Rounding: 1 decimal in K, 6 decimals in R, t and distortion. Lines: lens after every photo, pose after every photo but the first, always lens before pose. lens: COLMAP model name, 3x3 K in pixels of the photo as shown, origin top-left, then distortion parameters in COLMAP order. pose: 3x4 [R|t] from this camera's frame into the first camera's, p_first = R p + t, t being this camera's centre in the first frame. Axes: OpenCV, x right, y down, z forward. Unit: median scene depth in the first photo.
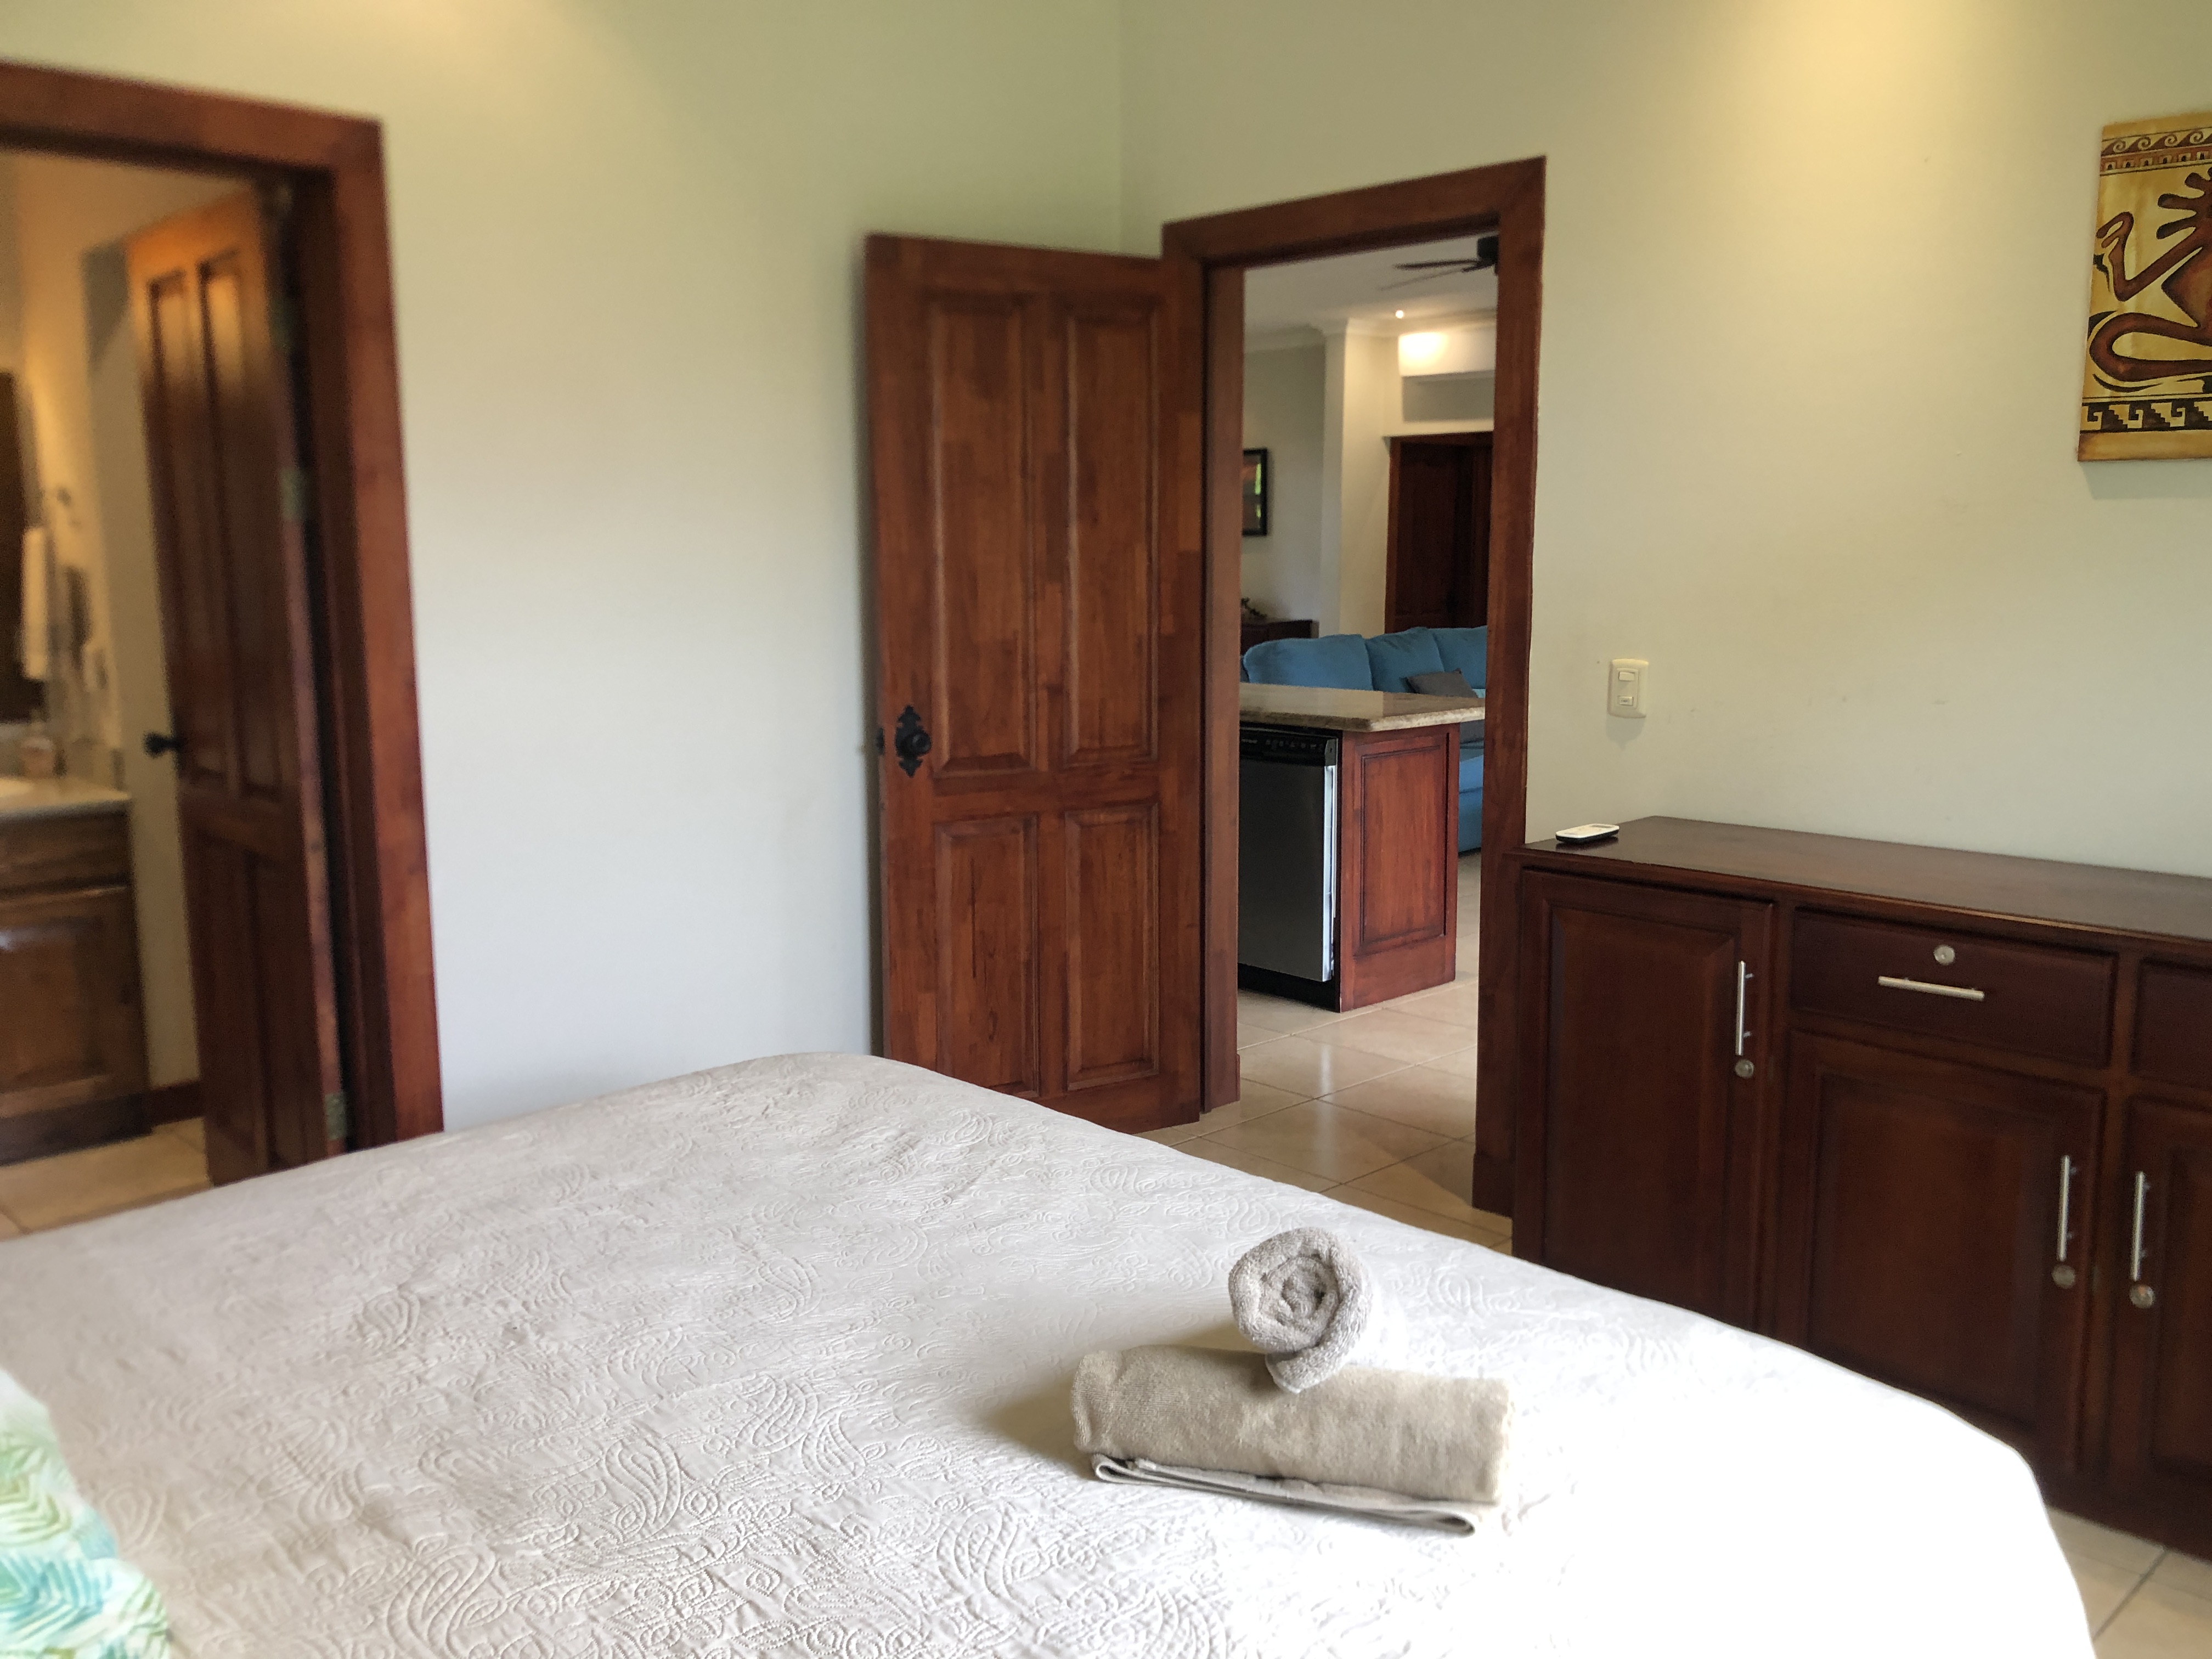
lens RADIAL K [[1814.6, 0, 1105.2], [0, 1814.6, 814.6], [0, 0, 1]] dist [0.013842, -0.000323]
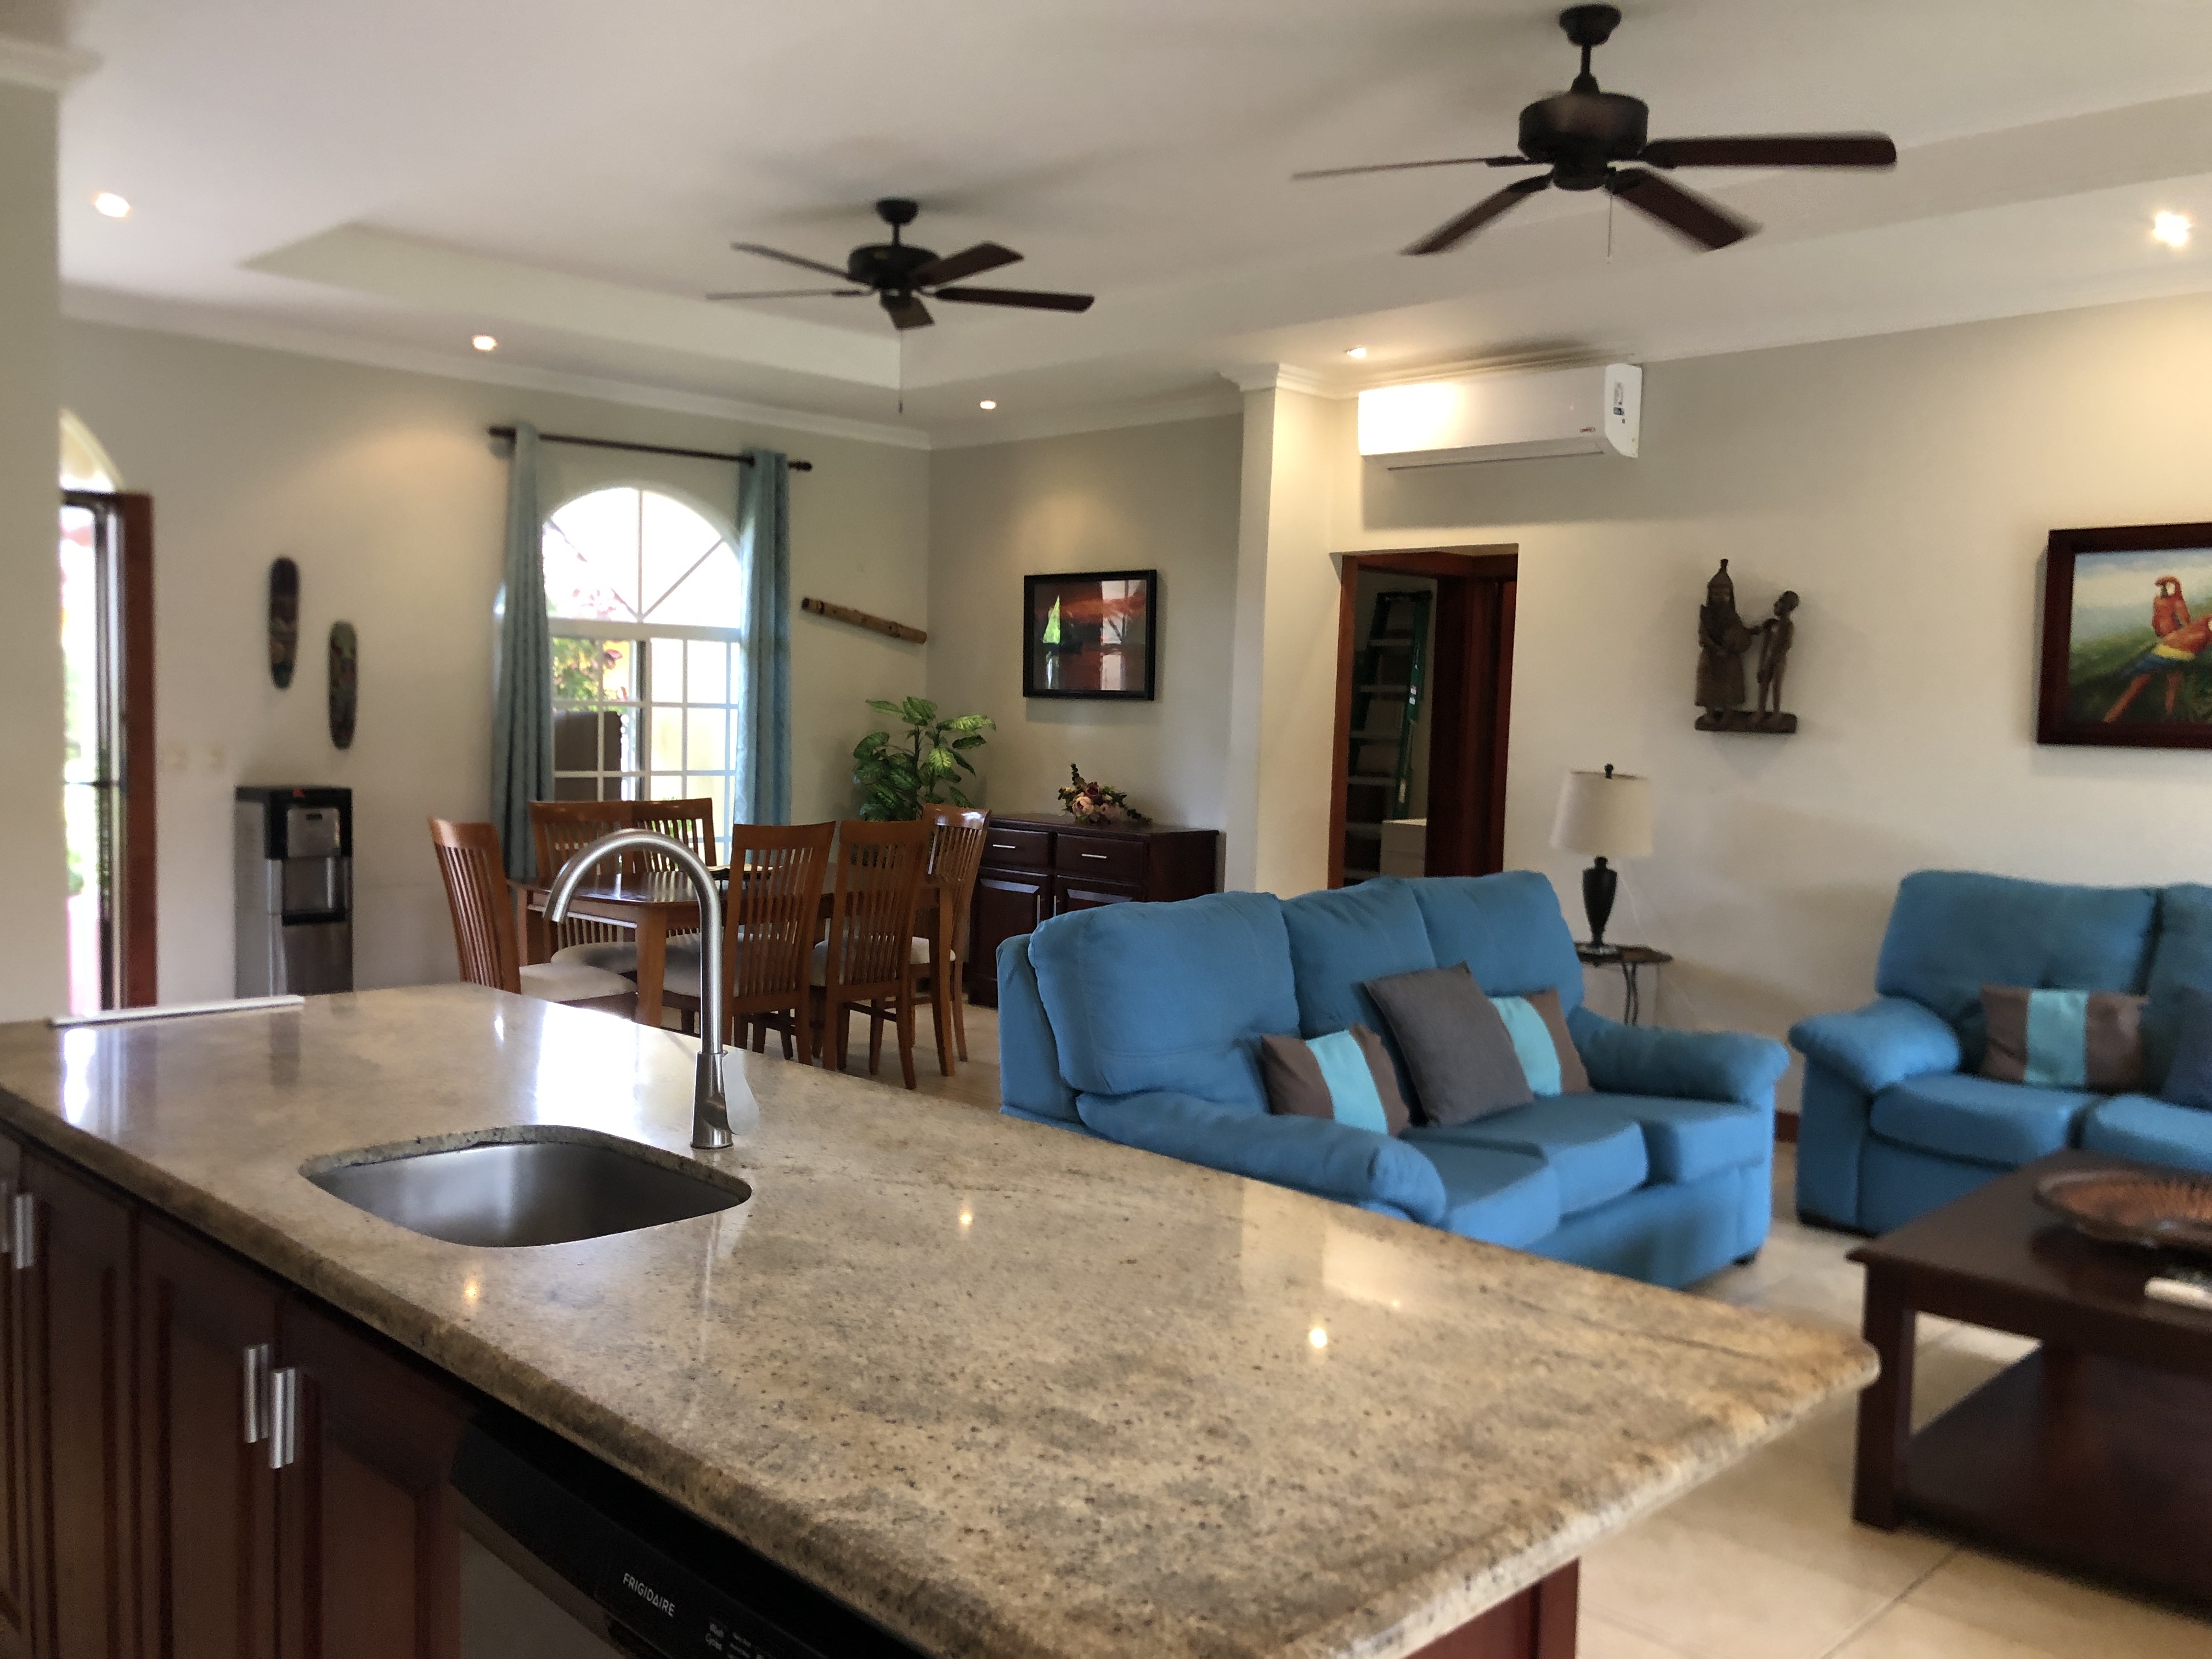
lens RADIAL K [[1813.5, 0, 1094.9], [0, 1813.5, 837.5], [0, 0, 1]] dist [-0.007743, 0.001226]
pose [[0.999379, 0.027543, 0.021993, 0.058853], [-0.025686, 0.996409, -0.080683, -0.054097], [-0.024136, 0.080068, 0.996497, 0.375395]]
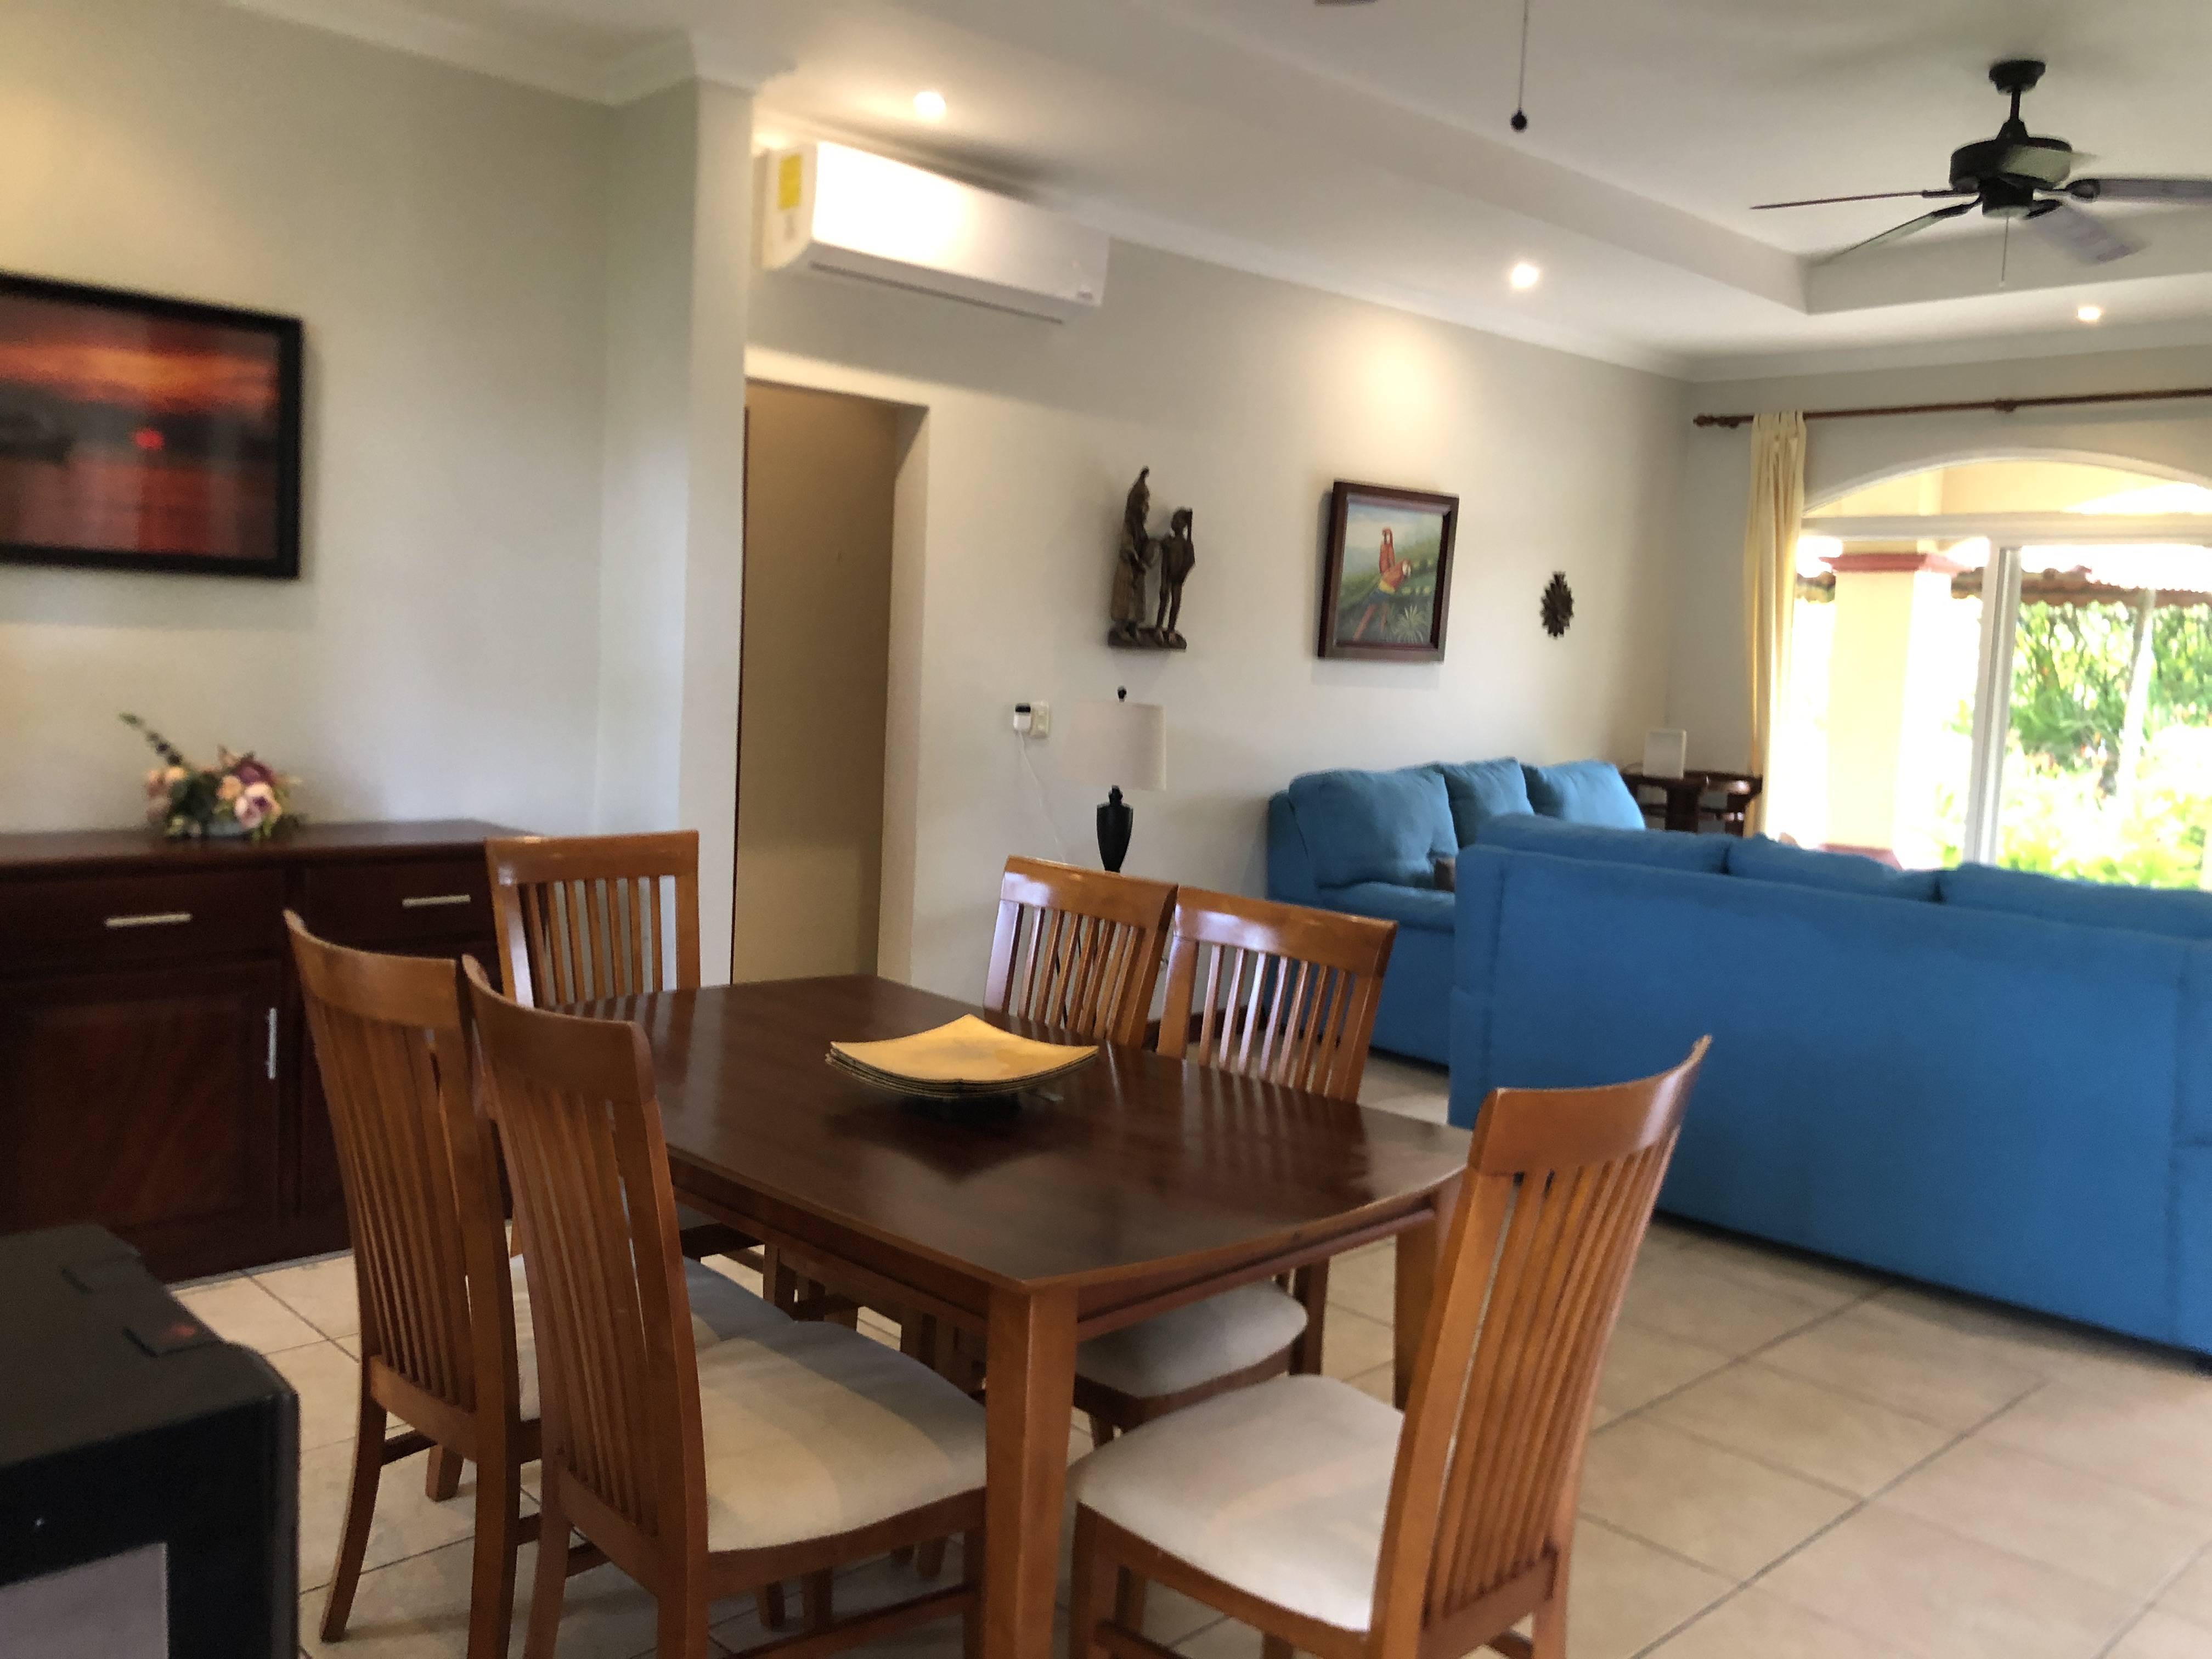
lens RADIAL K [[1816.6, 0, 1106.0], [0, 1816.6, 829.5], [0, 0, 1]] dist [0.270659, -0.534115]
pose [[-0.002147, -0.097017, 0.995280, -0.277935], [0.111408, 0.989064, 0.096652, -0.135215], [-0.993772, 0.111090, 0.008685, 0.922724]]
